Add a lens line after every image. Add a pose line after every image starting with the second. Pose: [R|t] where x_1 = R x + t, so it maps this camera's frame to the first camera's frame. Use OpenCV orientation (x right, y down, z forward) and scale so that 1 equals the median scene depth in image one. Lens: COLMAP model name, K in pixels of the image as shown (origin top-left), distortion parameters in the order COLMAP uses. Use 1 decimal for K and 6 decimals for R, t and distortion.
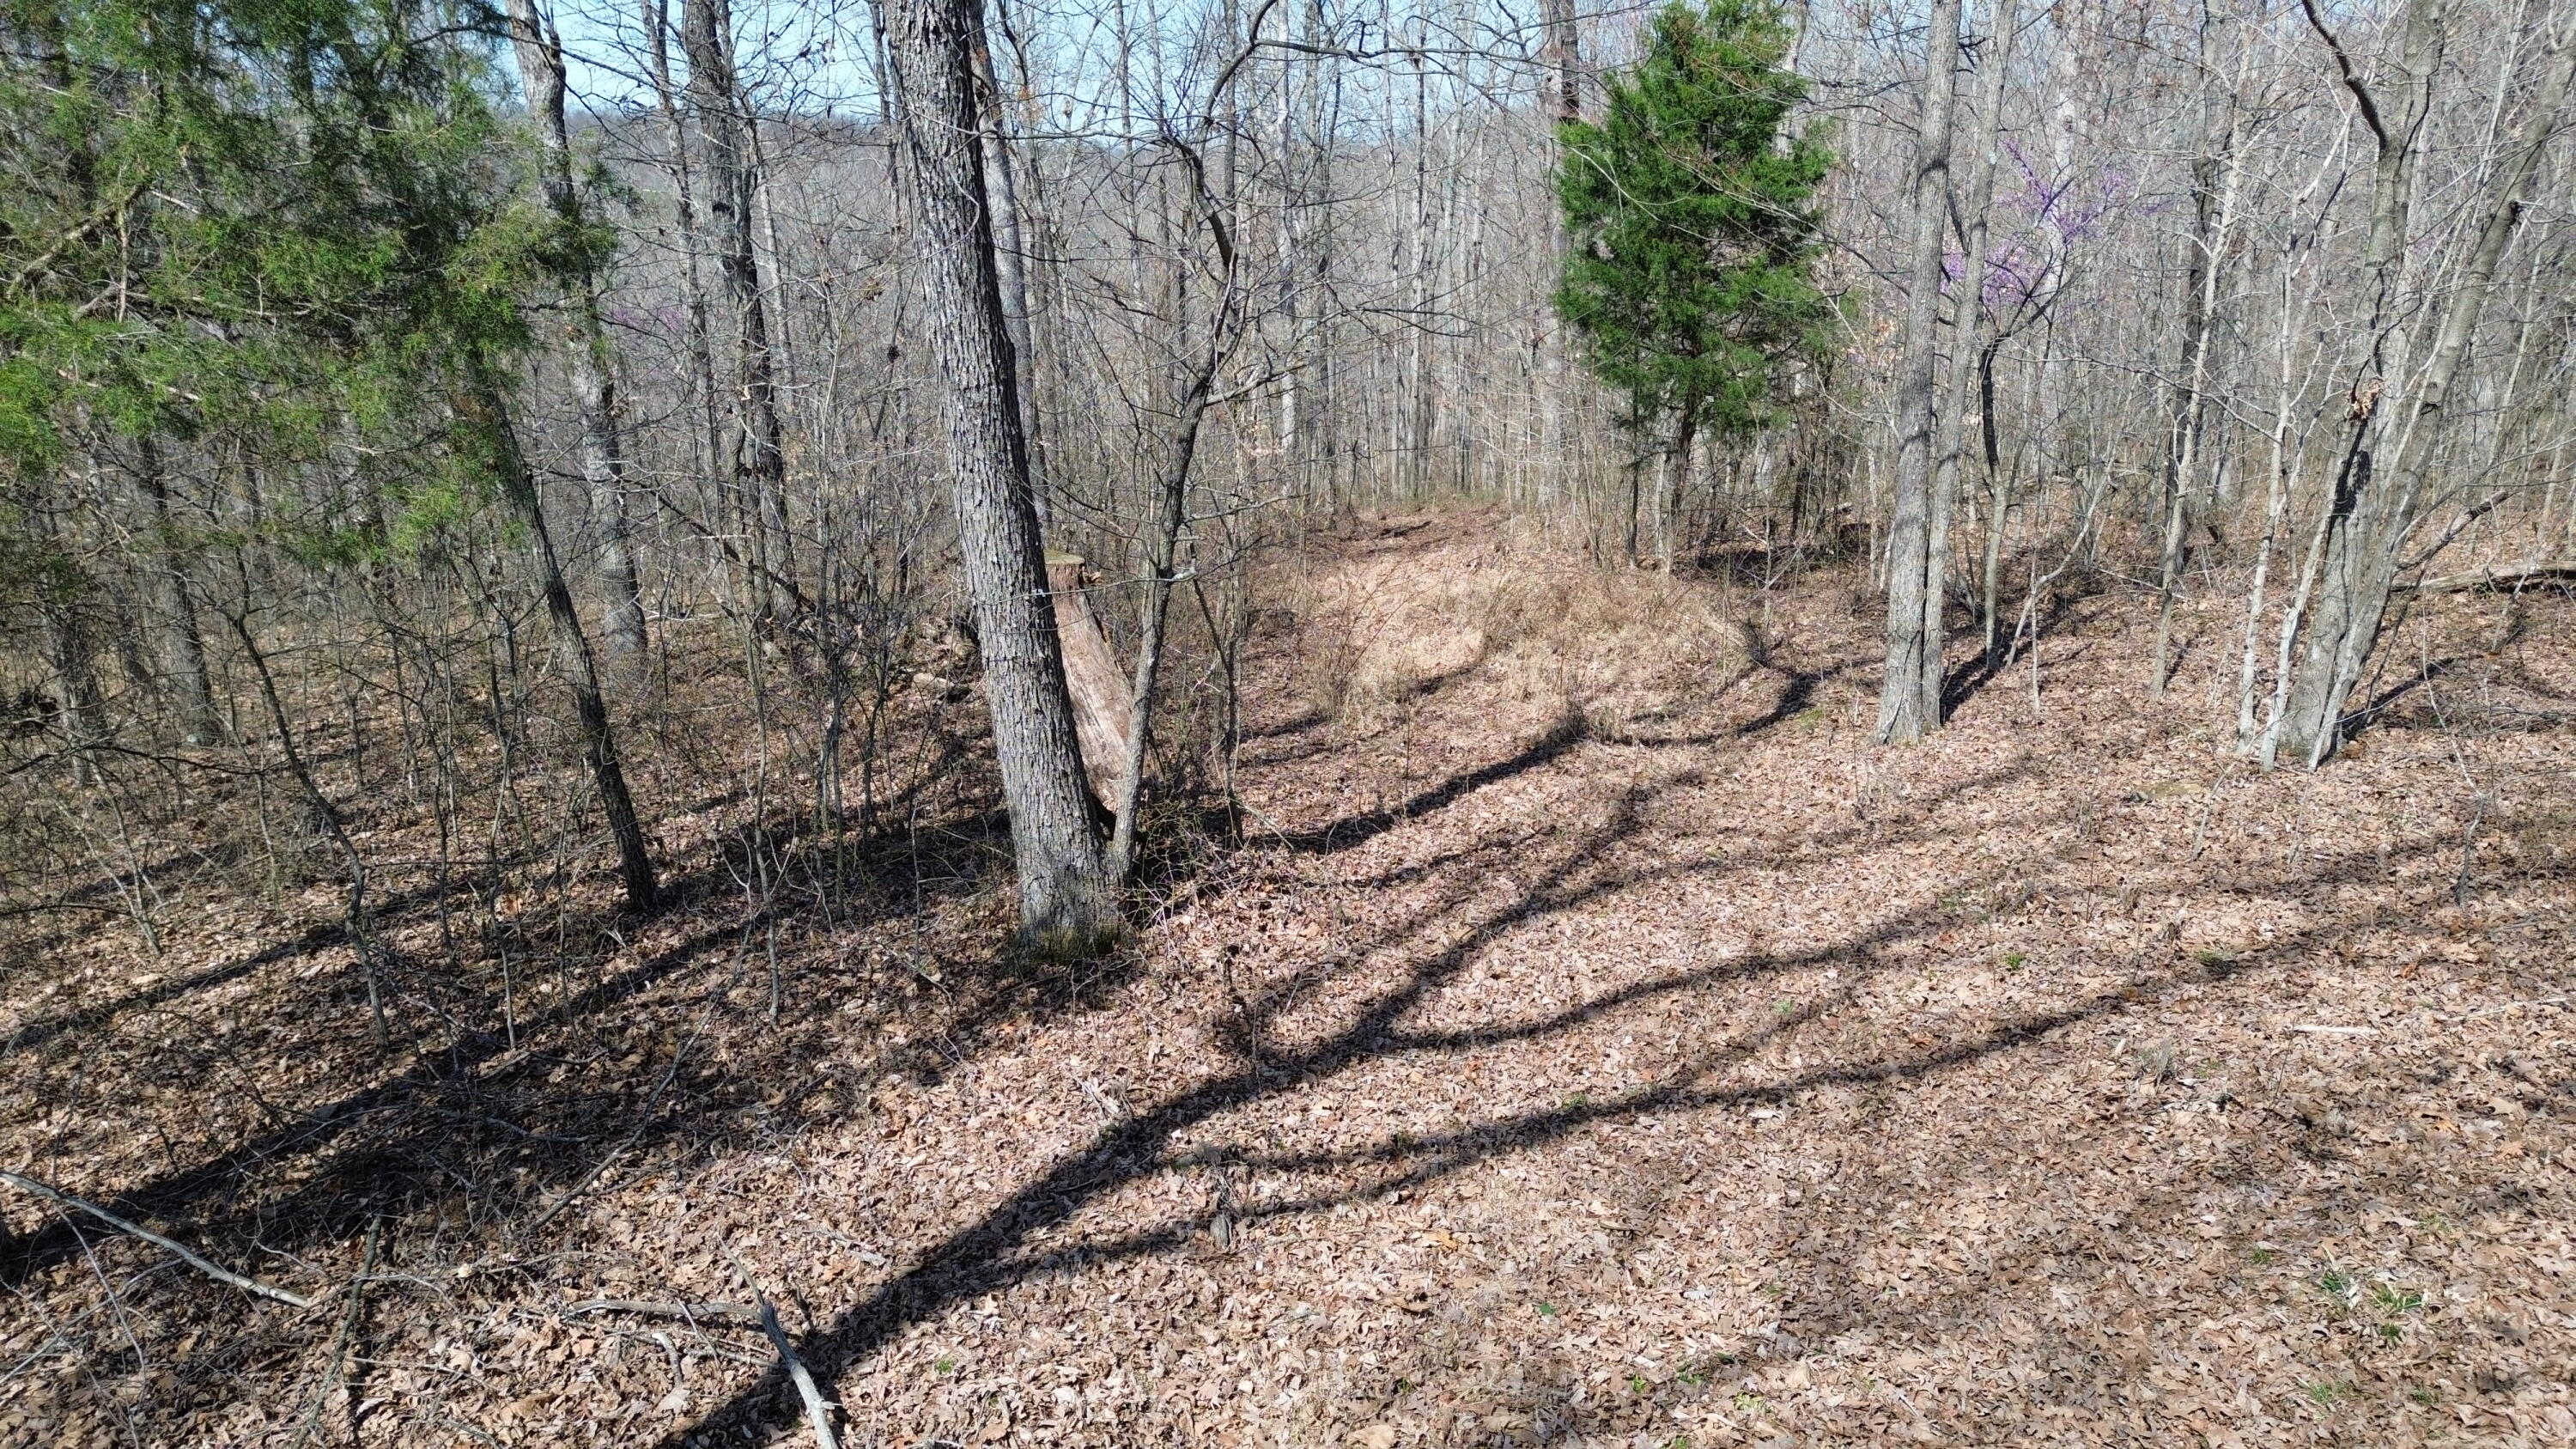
lens RADIAL K [[1823.2, 0, 1285.5], [0, 1823.2, 733.3], [0, 0, 1]] dist [0.059556, -0.054894]
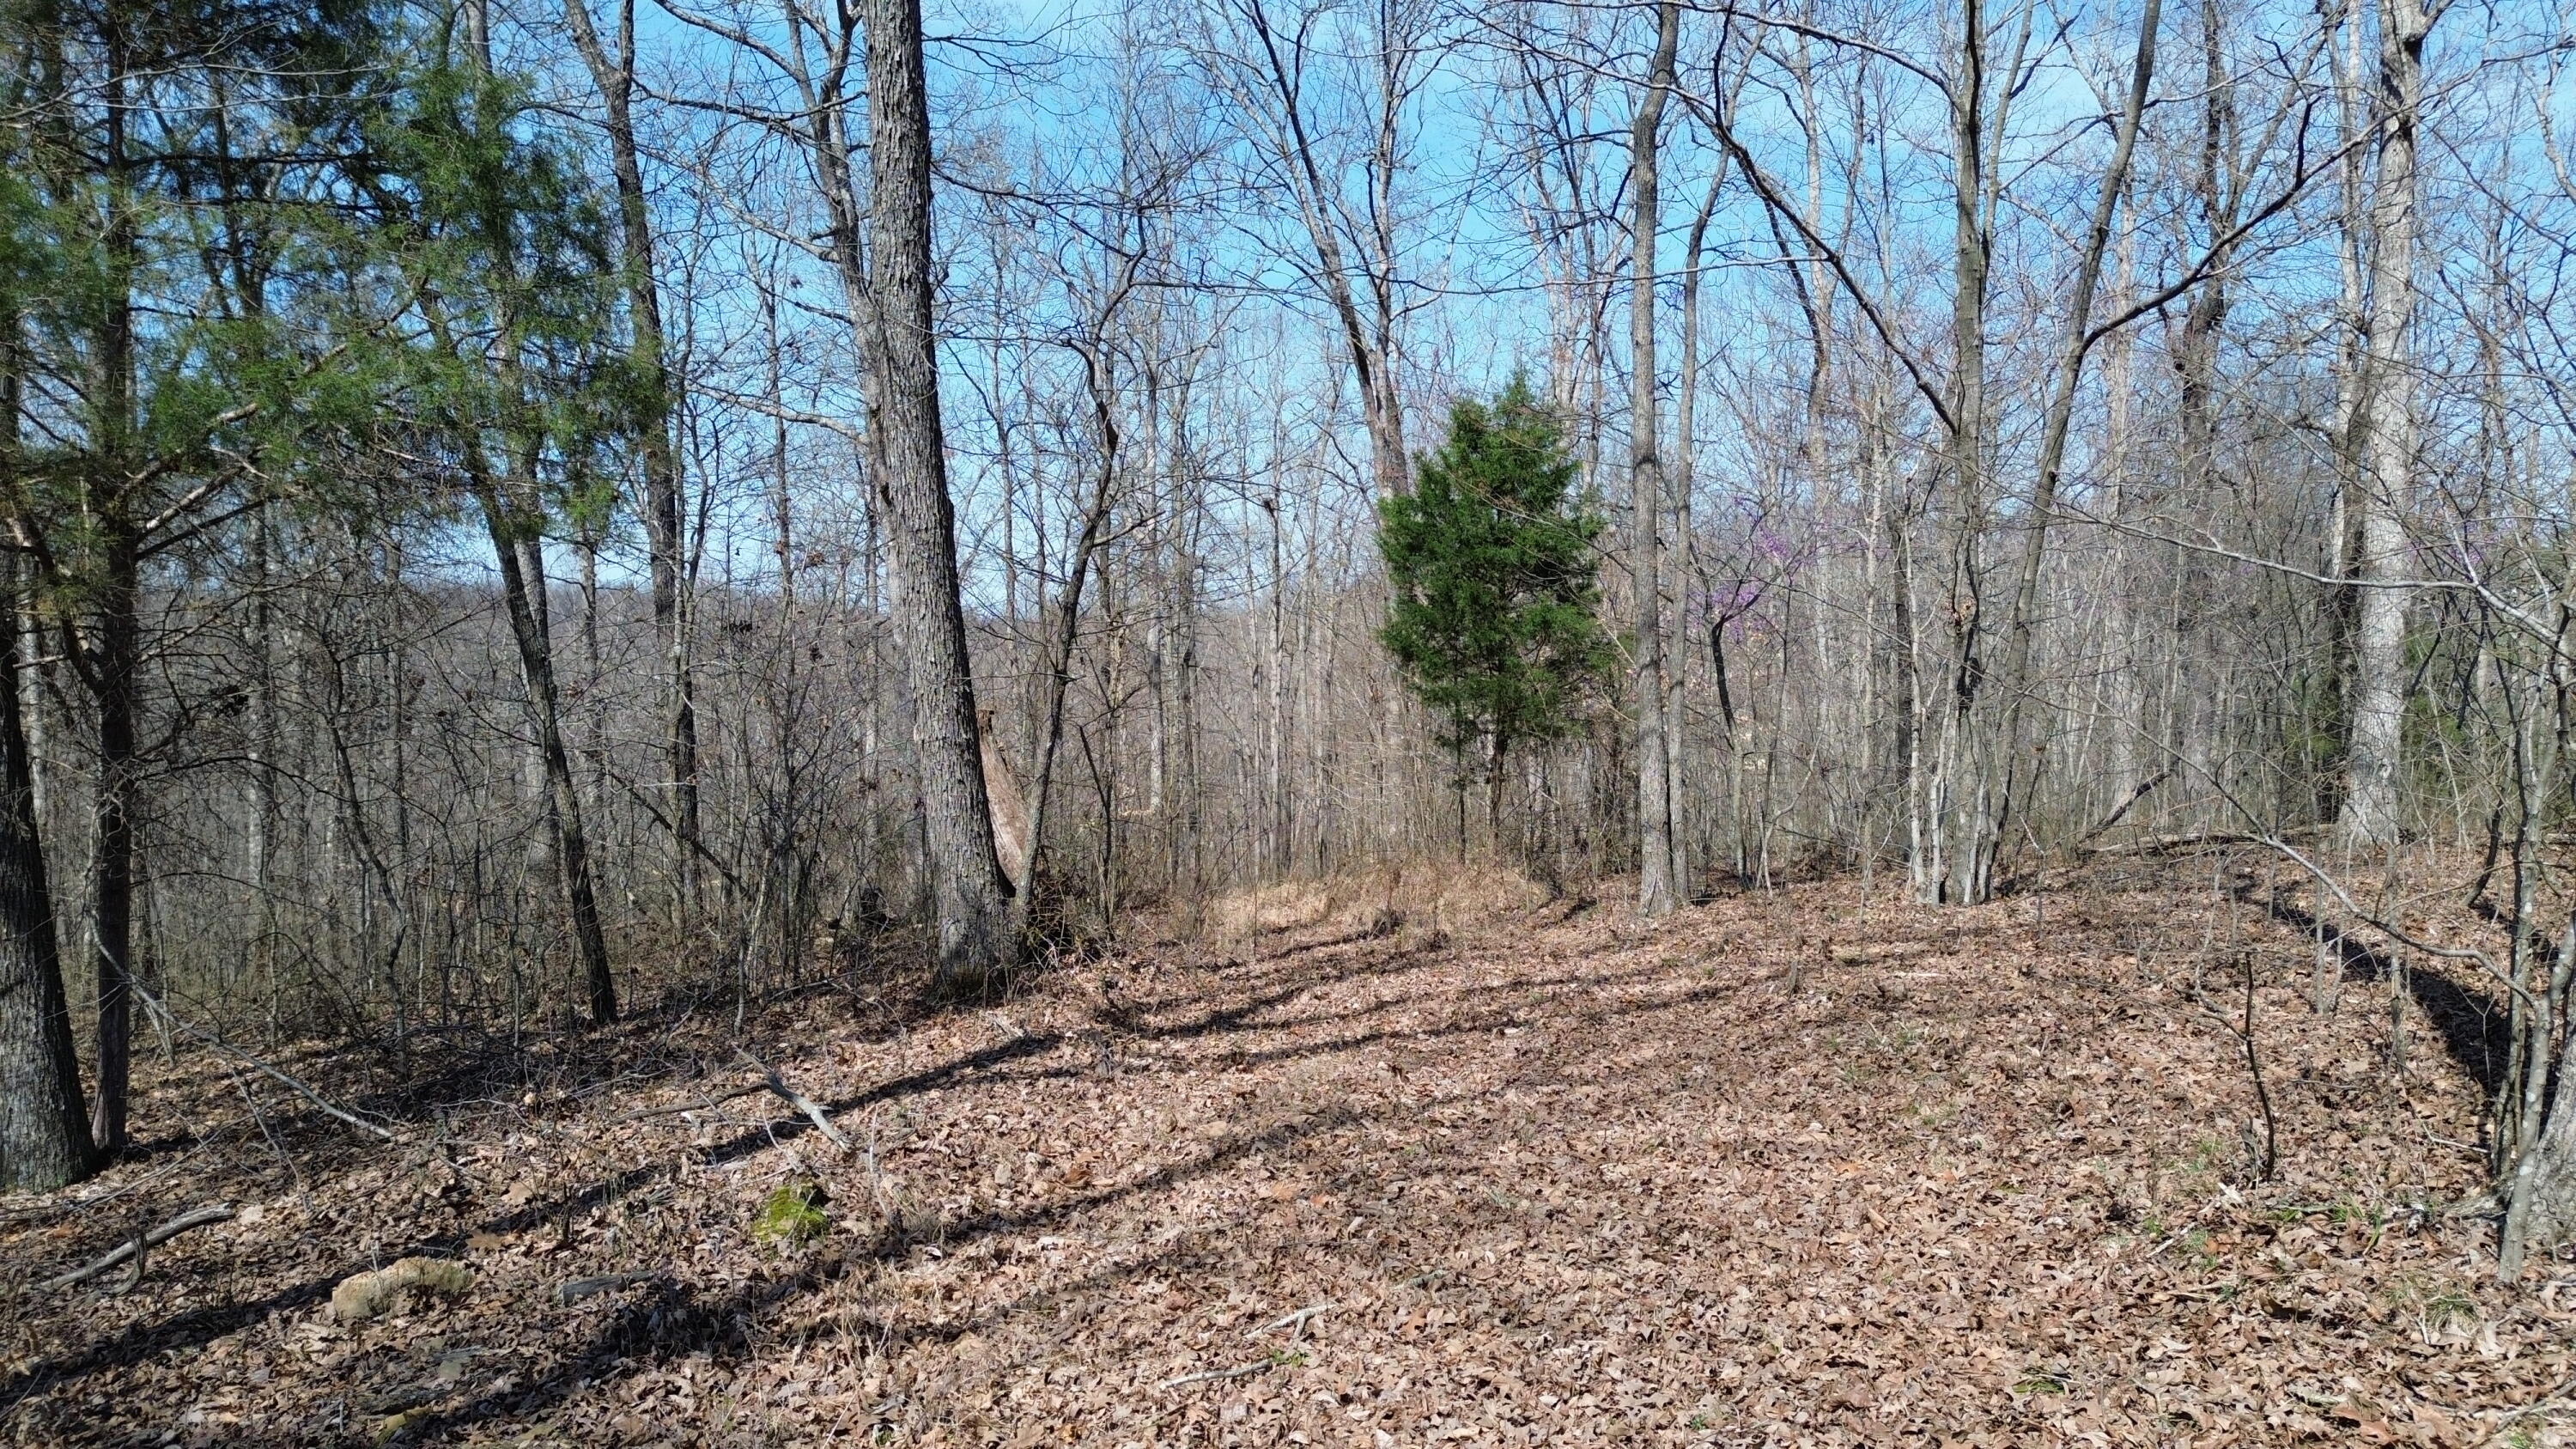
lens RADIAL K [[1823.2, 0, 1288.9], [0, 1823.2, 719.2], [0, 0, 1]] dist [0.059556, -0.054894]
pose [[0.997294, -0.000576, 0.073517, 0.001432], [0.019351, 0.966765, -0.254932, 0.193320], [-0.070927, 0.255664, 0.964160, -0.193519]]
